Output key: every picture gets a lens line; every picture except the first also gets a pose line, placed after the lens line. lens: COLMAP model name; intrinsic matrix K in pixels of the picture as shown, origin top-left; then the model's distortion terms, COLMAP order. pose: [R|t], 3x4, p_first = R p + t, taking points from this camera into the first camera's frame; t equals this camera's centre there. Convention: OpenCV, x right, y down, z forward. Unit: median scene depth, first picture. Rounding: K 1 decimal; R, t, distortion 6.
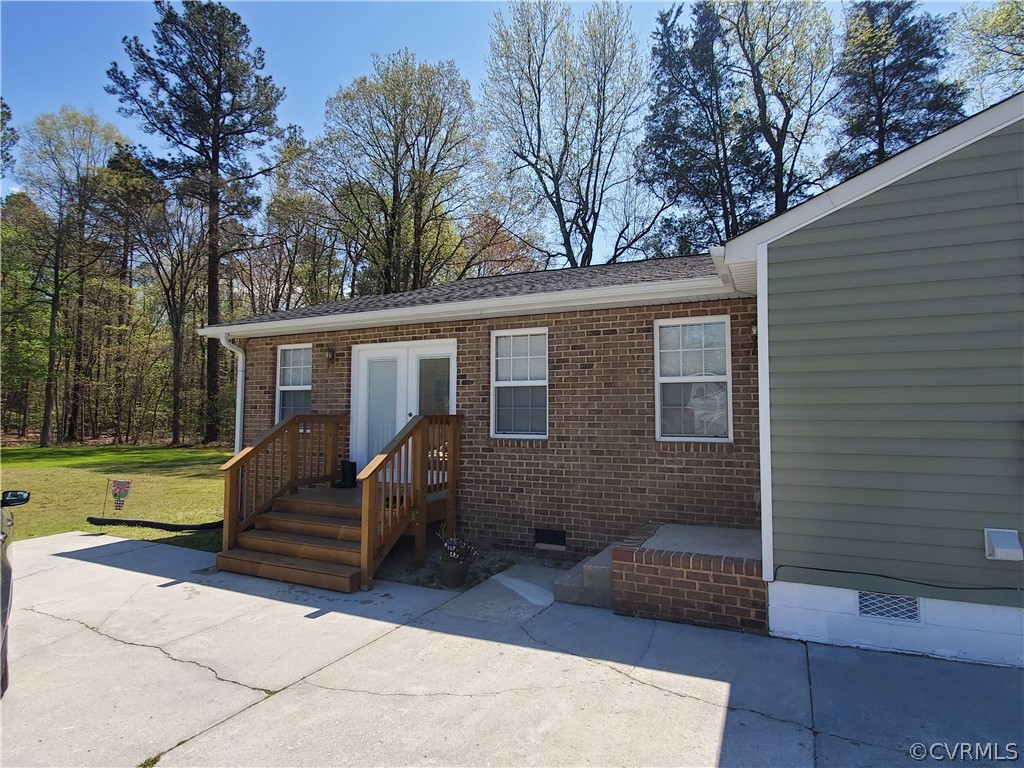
lens RADIAL K [[547.0, 0, 517.5], [0, 547.0, 383.0], [0, 0, 1]] dist [0.006701, -0.010982]
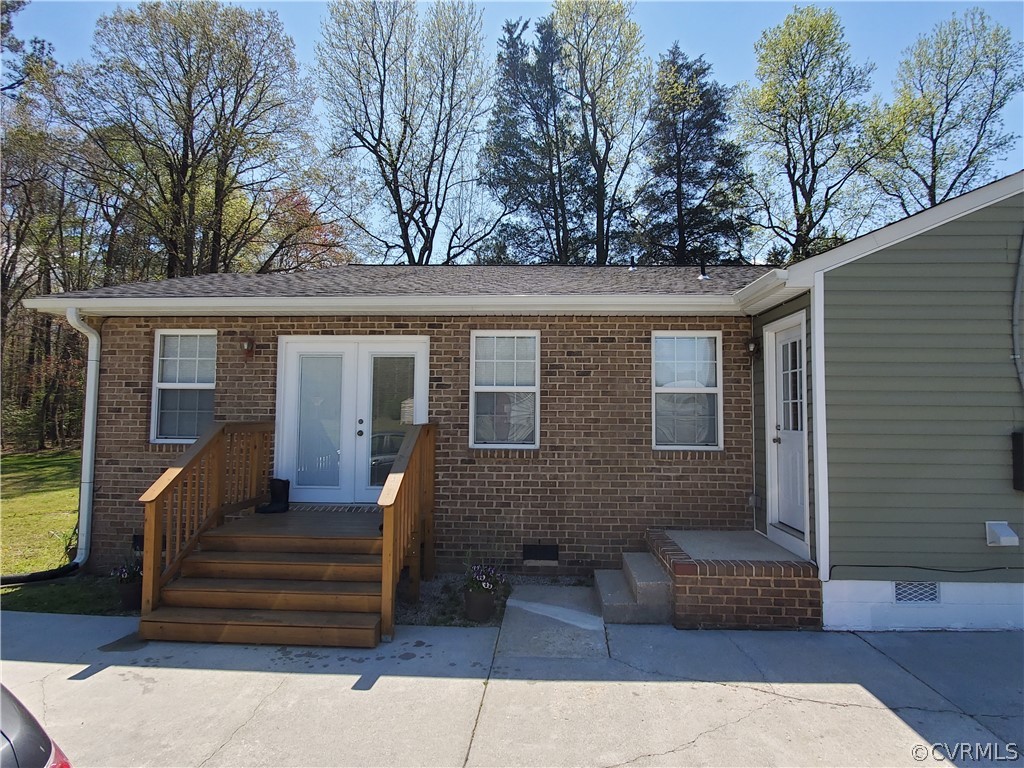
lens RADIAL K [[547.0, 0, 517.5], [0, 547.0, 383.0], [0, 0, 1]] dist [0.006701, -0.010982]
pose [[0.926676, 0.025662, 0.374983, -0.333648], [-0.027918, 0.999610, 0.000584, -0.010860], [-0.374822, -0.011009, 0.927031, 0.137915]]
